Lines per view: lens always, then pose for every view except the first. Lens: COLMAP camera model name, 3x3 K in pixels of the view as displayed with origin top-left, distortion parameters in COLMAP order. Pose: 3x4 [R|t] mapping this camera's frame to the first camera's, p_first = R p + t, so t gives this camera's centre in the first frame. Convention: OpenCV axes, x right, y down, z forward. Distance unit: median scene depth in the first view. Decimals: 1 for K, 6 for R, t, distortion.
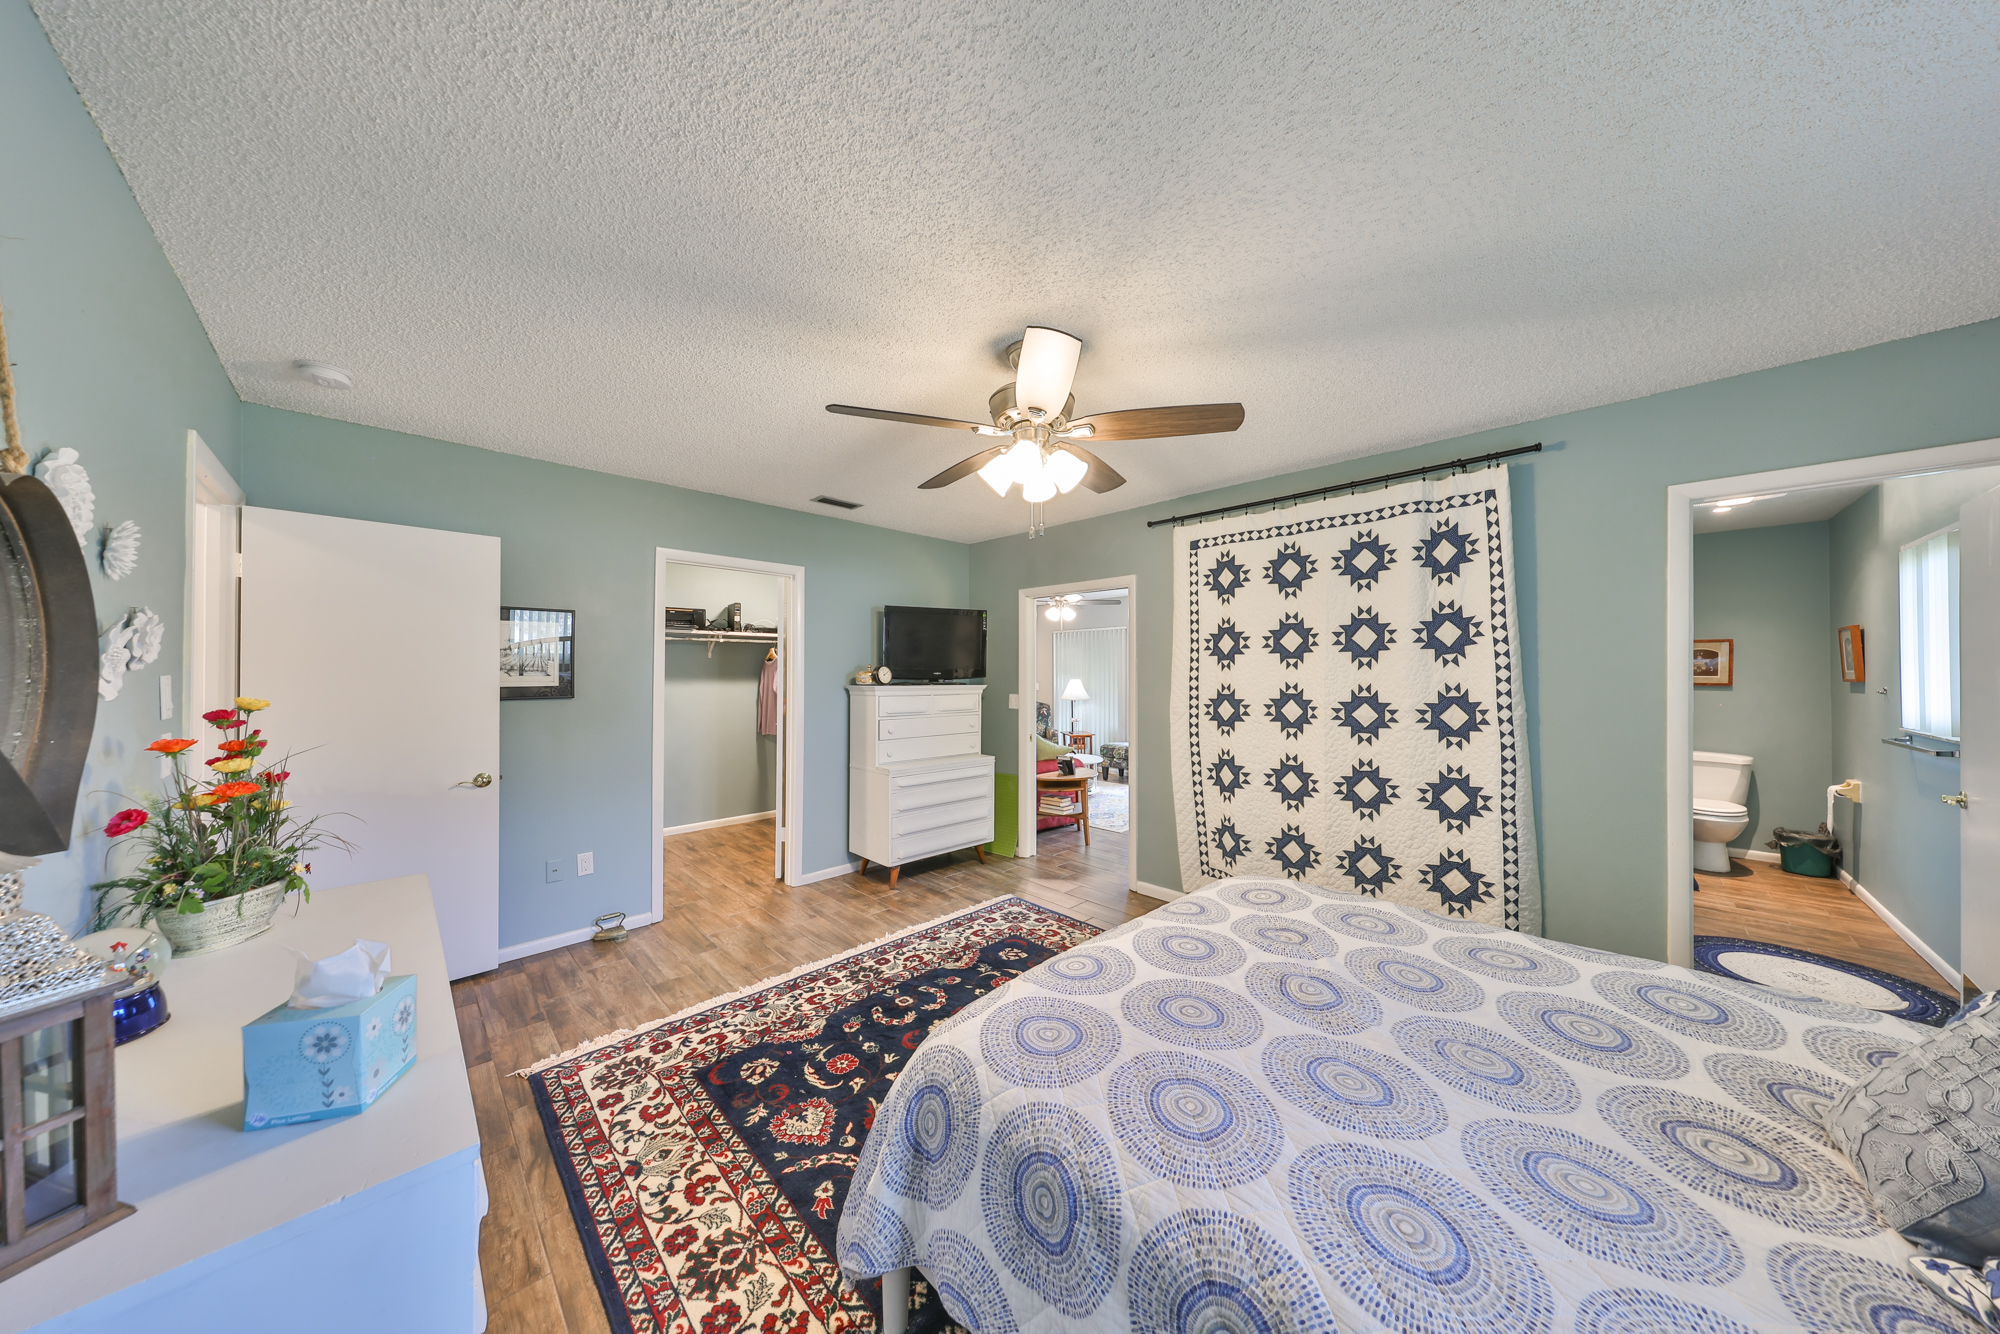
lens RADIAL K [[619.6, 0, 1021.4], [0, 619.6, 675.2], [0, 0, 1]] dist [-0.001082, -0.000126]
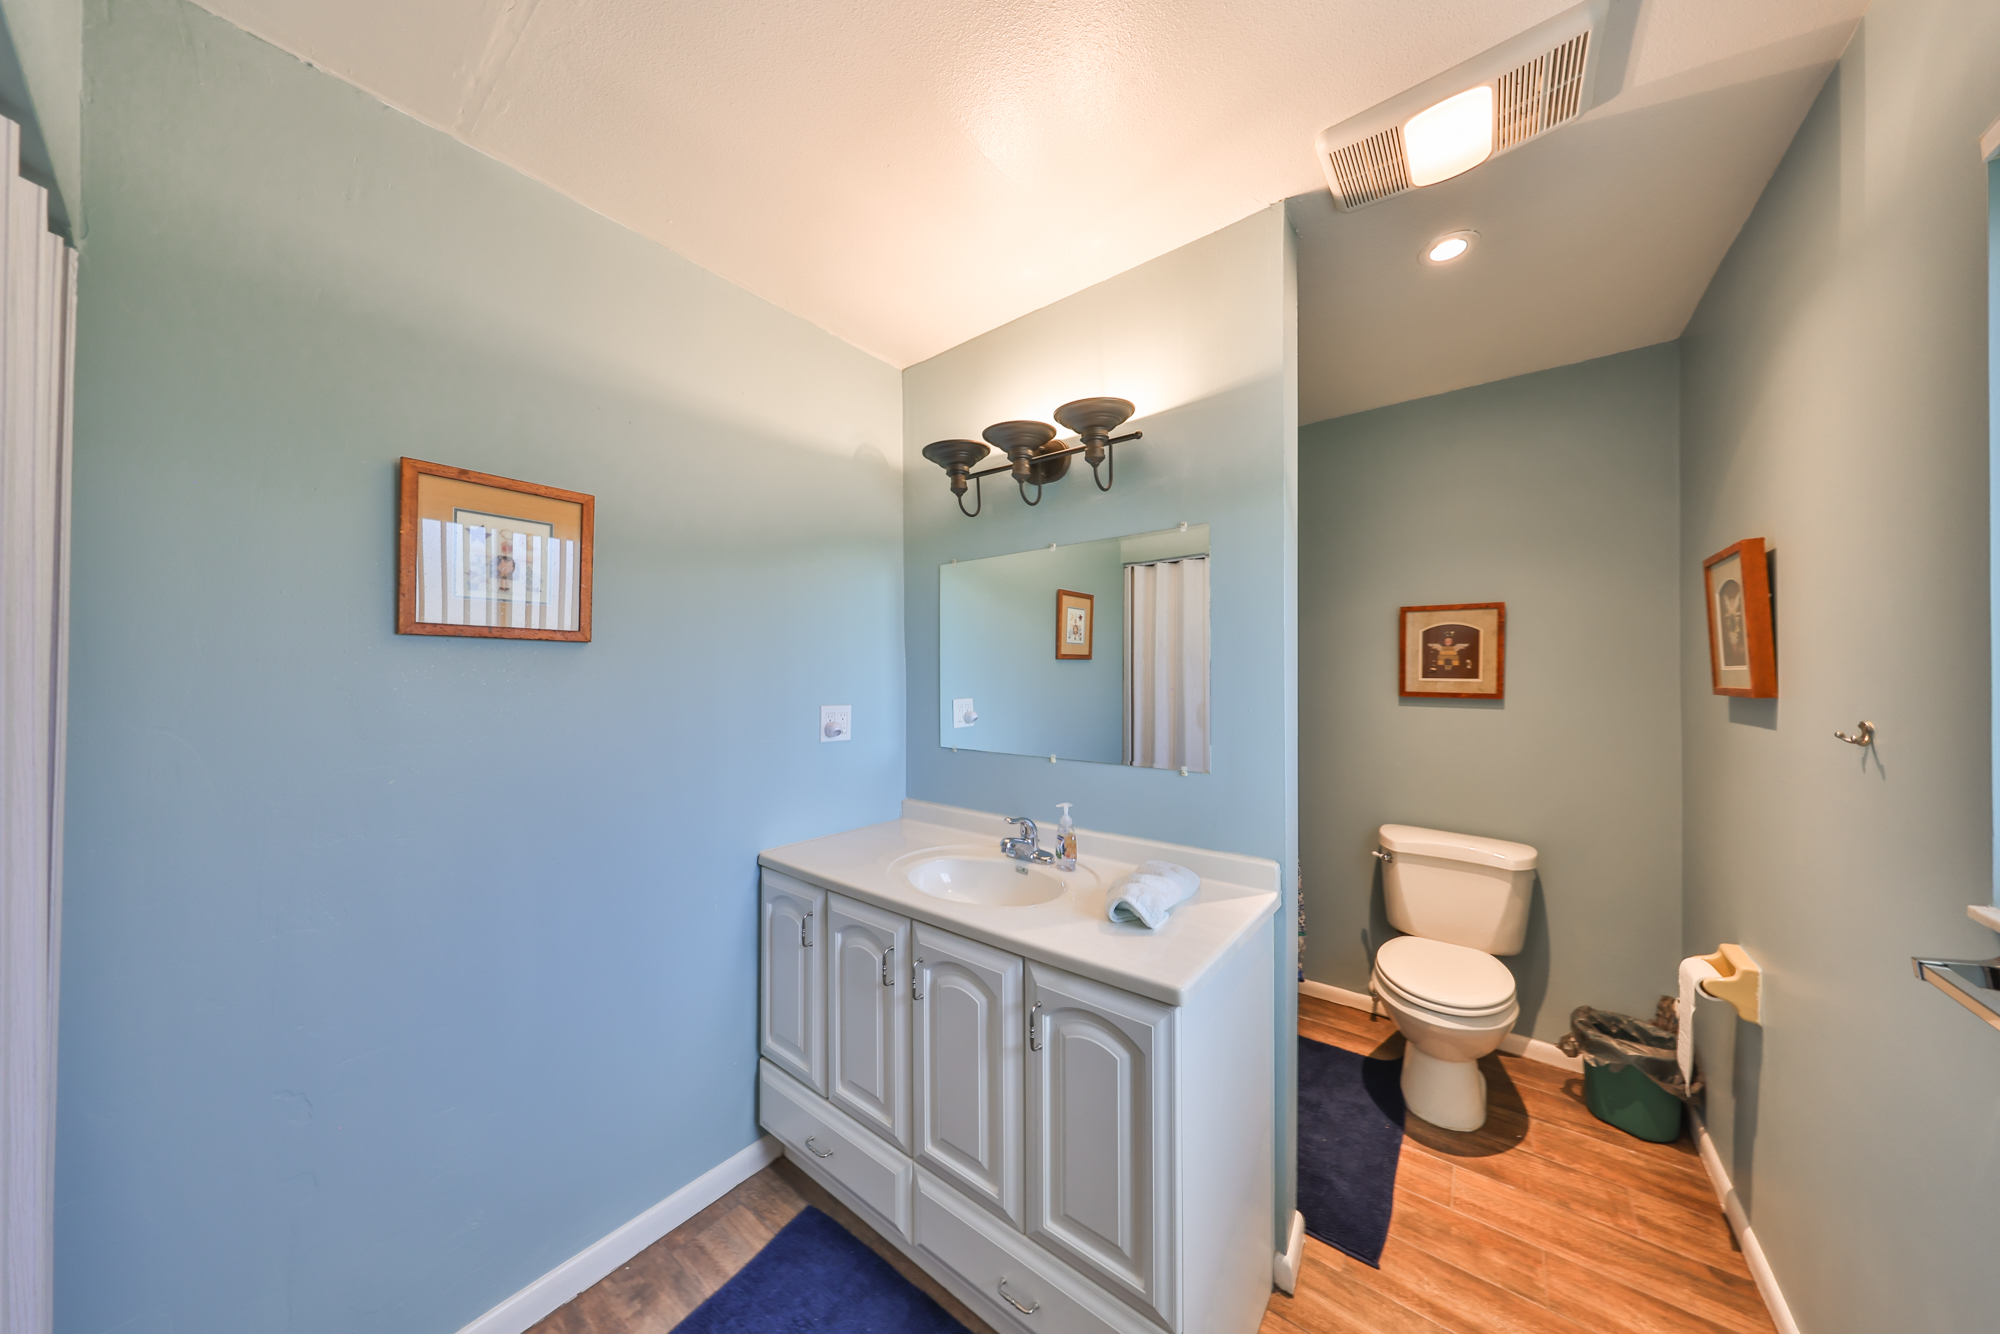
lens RADIAL K [[619.6, 0, 1030.5], [0, 619.6, 671.3], [0, 0, 1]] dist [-0.001082, -0.000126]
pose [[0.991700, 0.010173, 0.128174, 0.755543], [-0.009747, 0.999945, -0.003950, 0.000996], [-0.128207, 0.002667, 0.991744, 0.594169]]
